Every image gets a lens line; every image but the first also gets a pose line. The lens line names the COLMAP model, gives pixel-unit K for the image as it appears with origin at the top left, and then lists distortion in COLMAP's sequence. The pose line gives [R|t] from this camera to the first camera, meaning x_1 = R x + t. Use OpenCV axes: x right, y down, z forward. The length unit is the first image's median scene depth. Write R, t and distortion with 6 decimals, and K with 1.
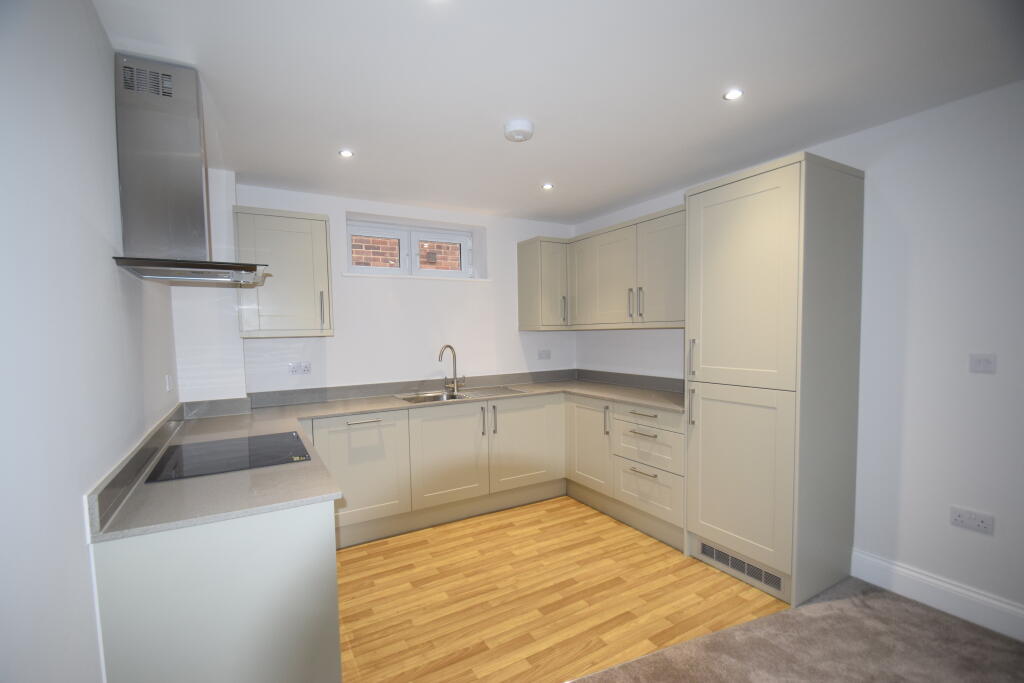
lens RADIAL K [[463.8, 0, 512.0], [0, 463.8, 341.5], [0, 0, 1]] dist [0.001400, -0.000100]
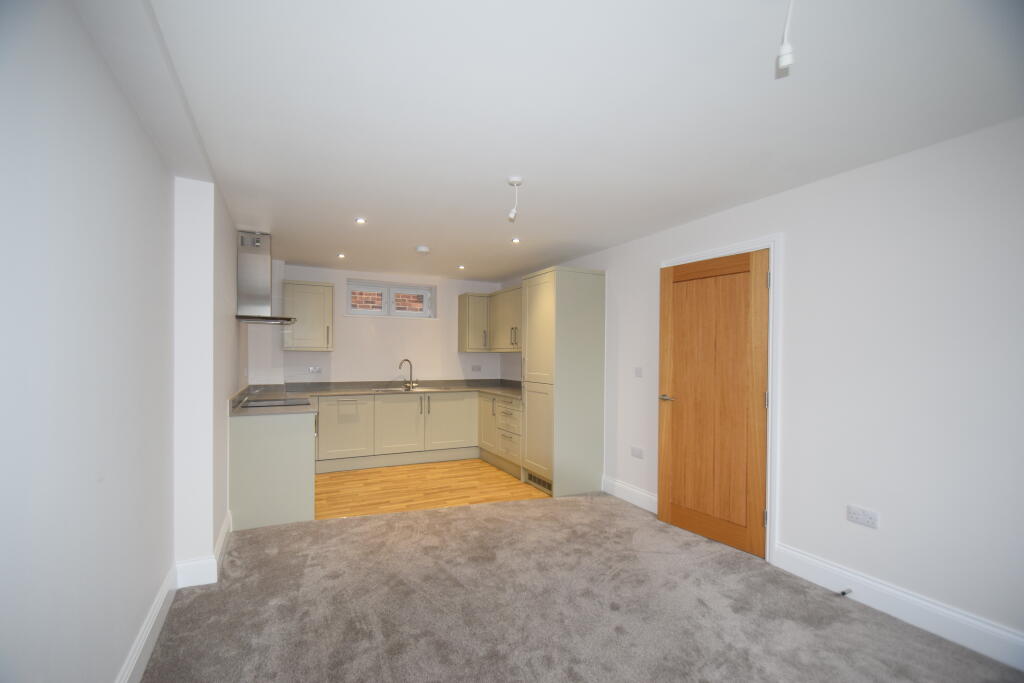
lens RADIAL K [[447.8, 0, 512.0], [0, 447.8, 341.5], [0, 0, 1]] dist [-0.001359, -0.000045]
pose [[0.998172, 0.025034, -0.055010, 0.355725], [-0.027956, 0.998202, -0.053020, 0.020127], [0.053584, 0.054461, 0.997077, -0.612426]]
